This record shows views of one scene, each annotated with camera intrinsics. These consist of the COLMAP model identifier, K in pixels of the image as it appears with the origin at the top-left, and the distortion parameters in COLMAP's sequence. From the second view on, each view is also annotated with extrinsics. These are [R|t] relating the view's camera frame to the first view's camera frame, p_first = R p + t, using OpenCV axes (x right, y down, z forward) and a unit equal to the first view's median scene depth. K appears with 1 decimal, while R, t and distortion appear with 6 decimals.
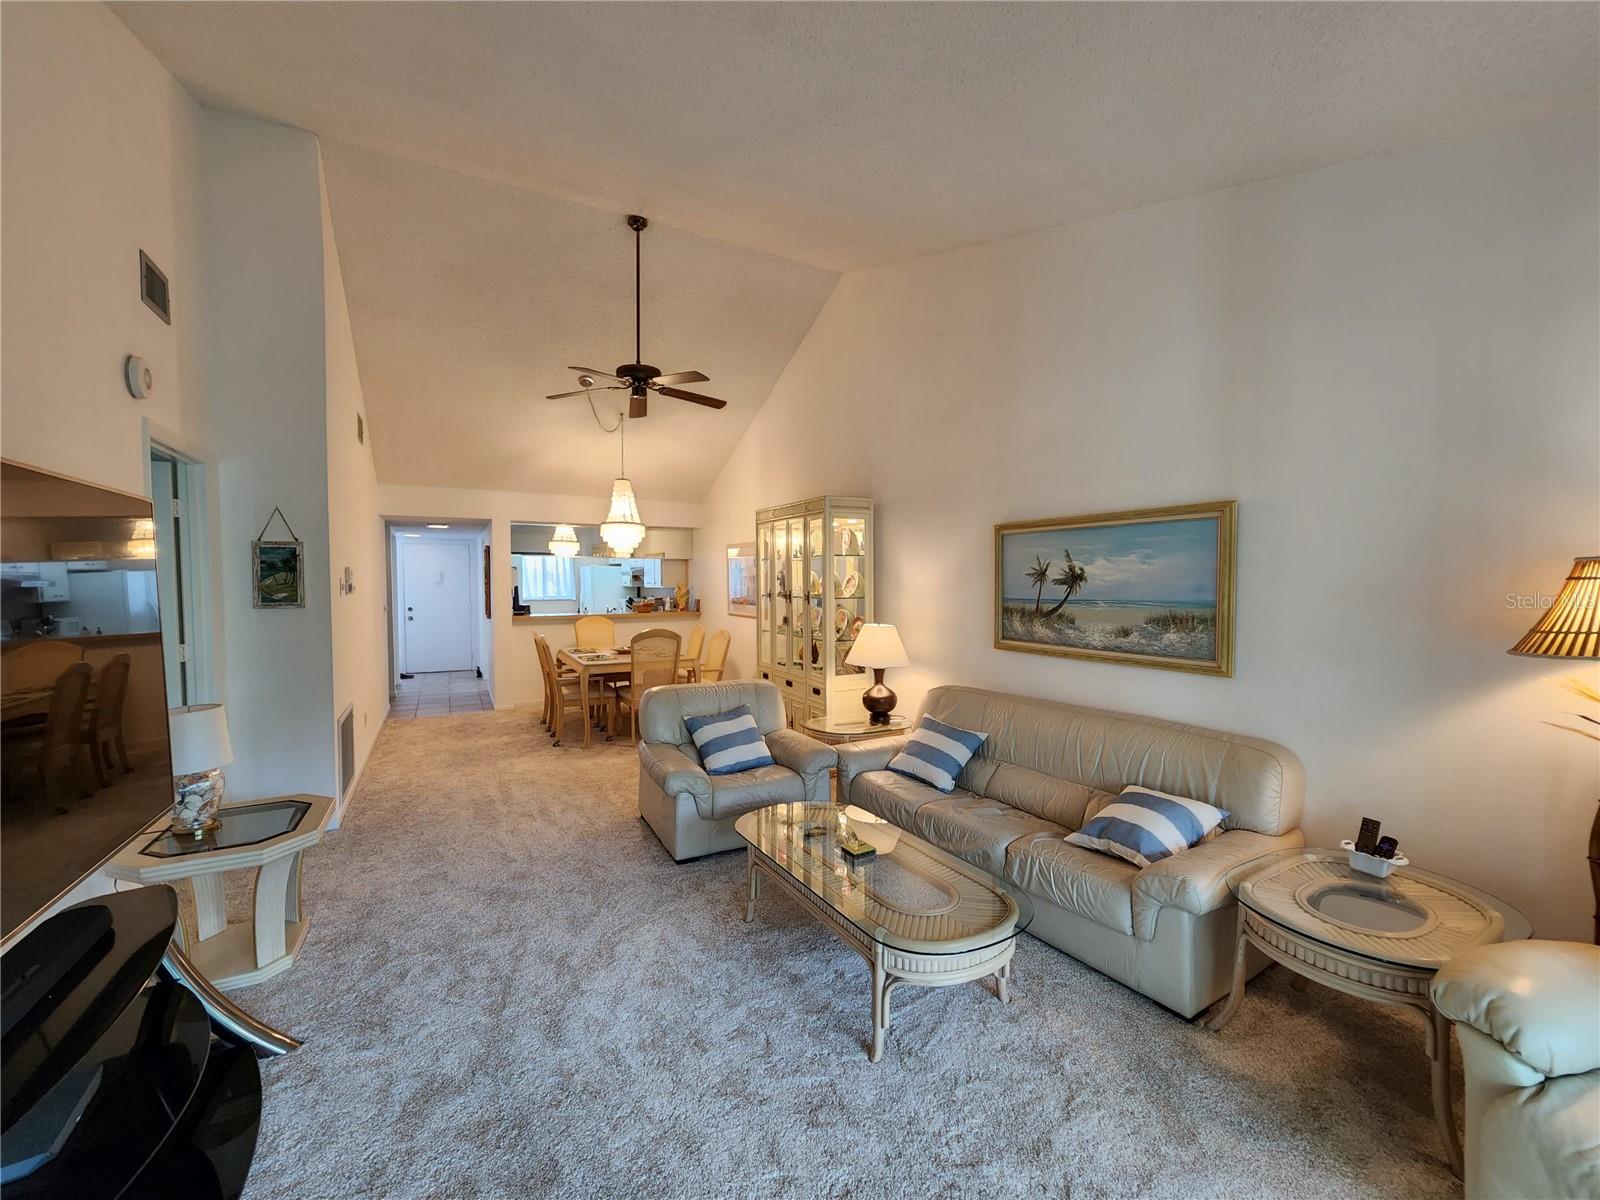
lens RADIAL K [[657.7, 0, 799.6], [0, 657.7, 607.0], [0, 0, 1]] dist [-0.001850, -0.000882]
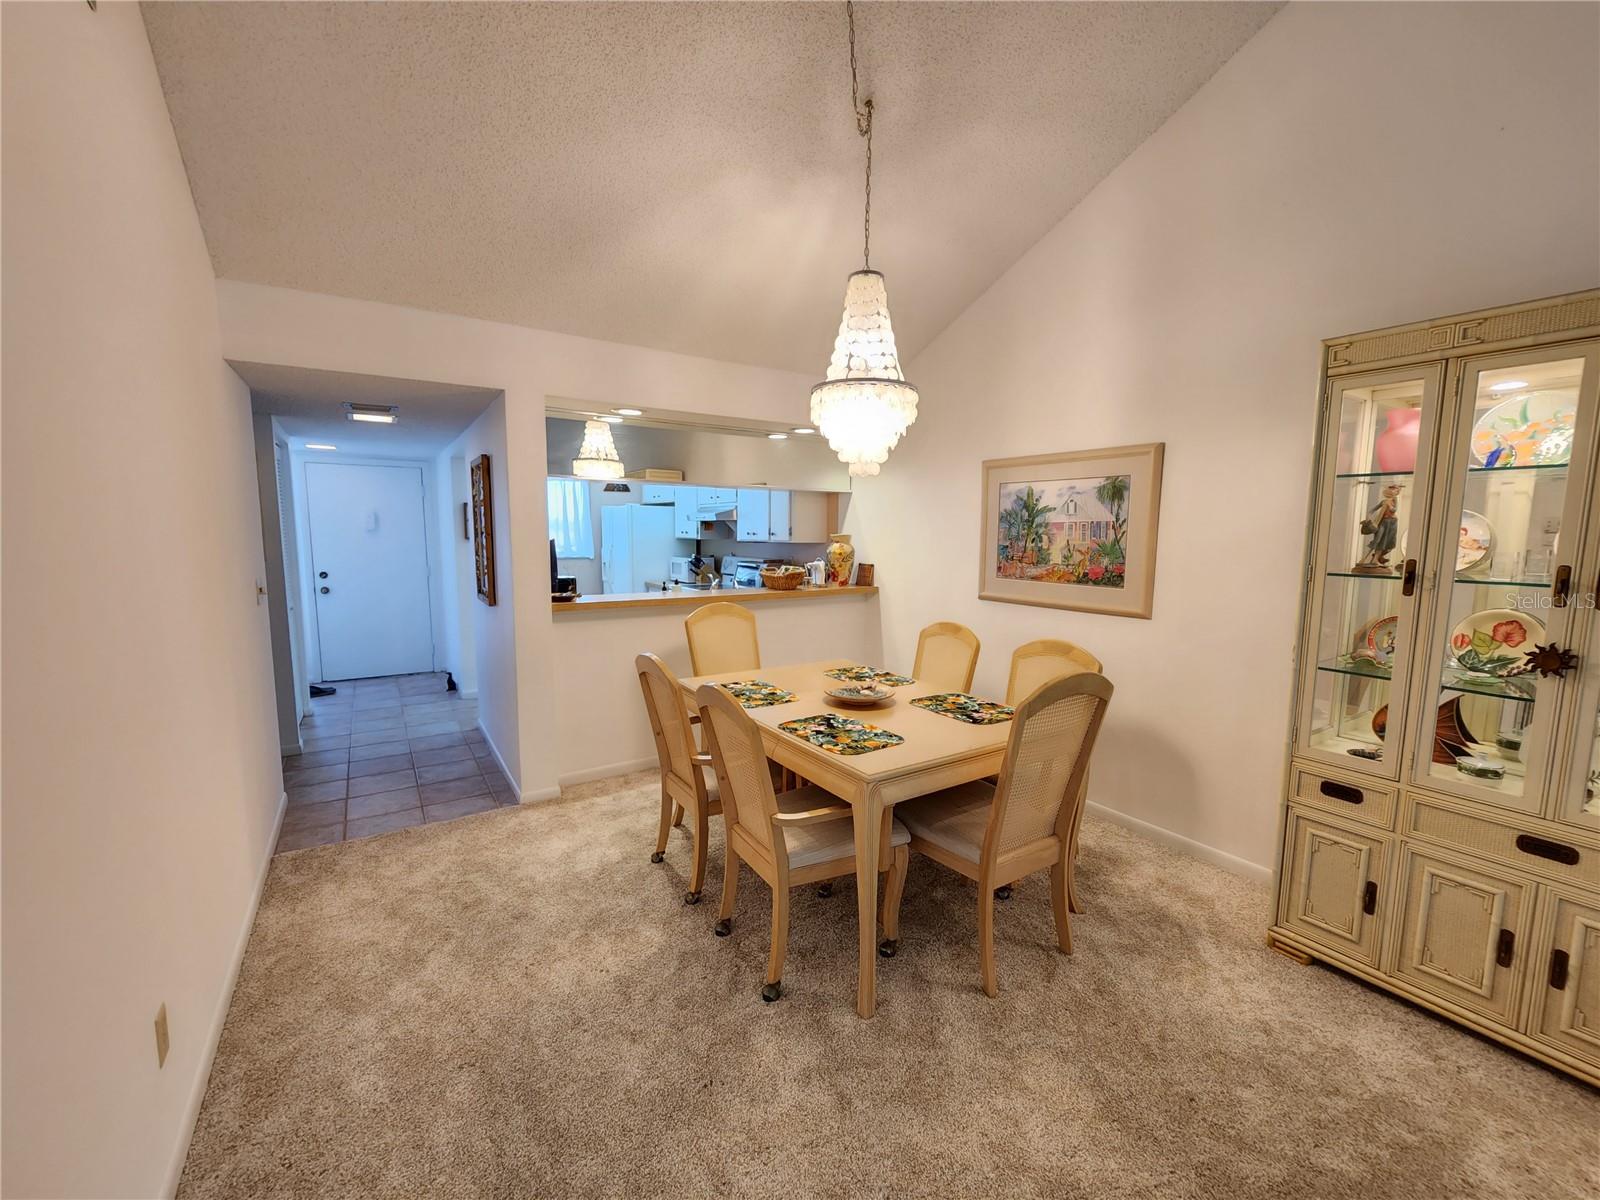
lens RADIAL K [[659.3, 0, 802.4], [0, 659.3, 607.6], [0, 0, 1]] dist [-0.001249, -0.000457]
pose [[0.995958, -0.002070, 0.089792, -0.620354], [-0.004734, 0.997134, 0.075501, -0.040963], [-0.089691, -0.075621, 0.993095, 1.060639]]
